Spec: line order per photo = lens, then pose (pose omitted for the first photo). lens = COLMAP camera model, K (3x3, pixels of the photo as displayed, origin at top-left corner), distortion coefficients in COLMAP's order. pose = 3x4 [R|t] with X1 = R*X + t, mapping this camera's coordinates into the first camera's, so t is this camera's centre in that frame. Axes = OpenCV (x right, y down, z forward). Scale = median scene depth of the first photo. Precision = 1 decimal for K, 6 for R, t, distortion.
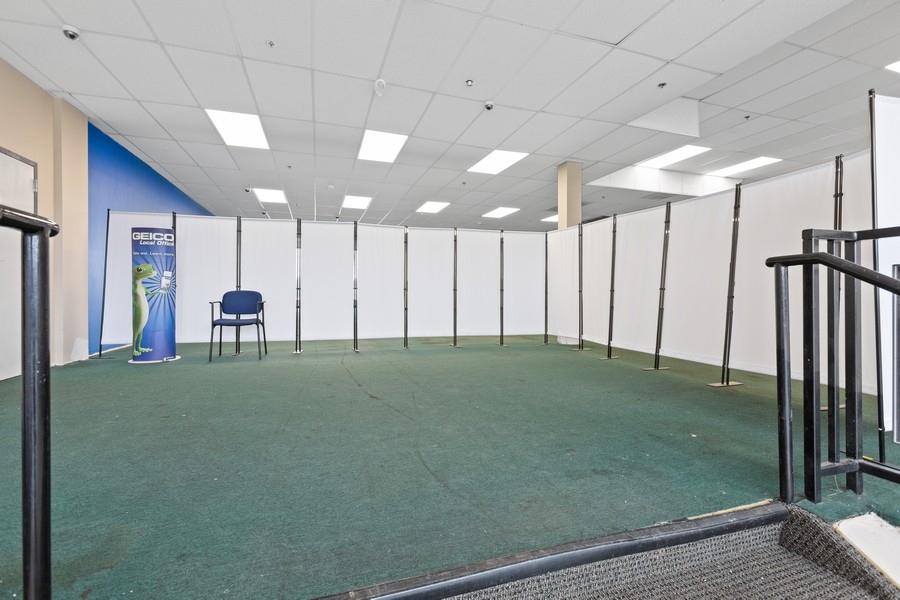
lens RADIAL K [[401.7, 0, 450.3], [0, 401.7, 295.3], [0, 0, 1]] dist [0.000473, 0.000239]
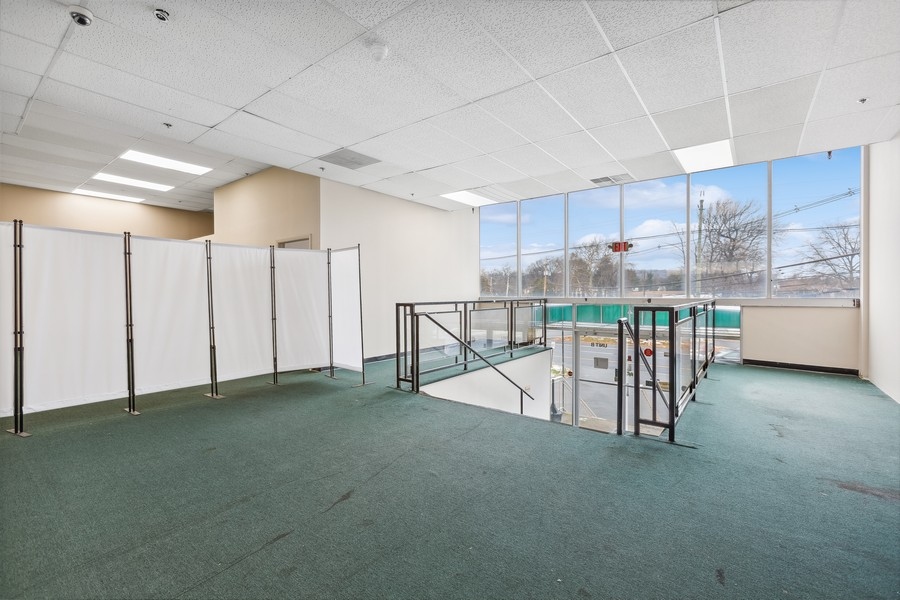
lens RADIAL K [[401.7, 0, 451.2], [0, 401.7, 297.7], [0, 0, 1]] dist [0.000473, 0.000239]
pose [[-0.560290, -0.014322, 0.828173, -1.309531], [0.002579, 0.999815, 0.019036, -0.188976], [-0.828293, 0.012801, -0.560150, 1.790277]]
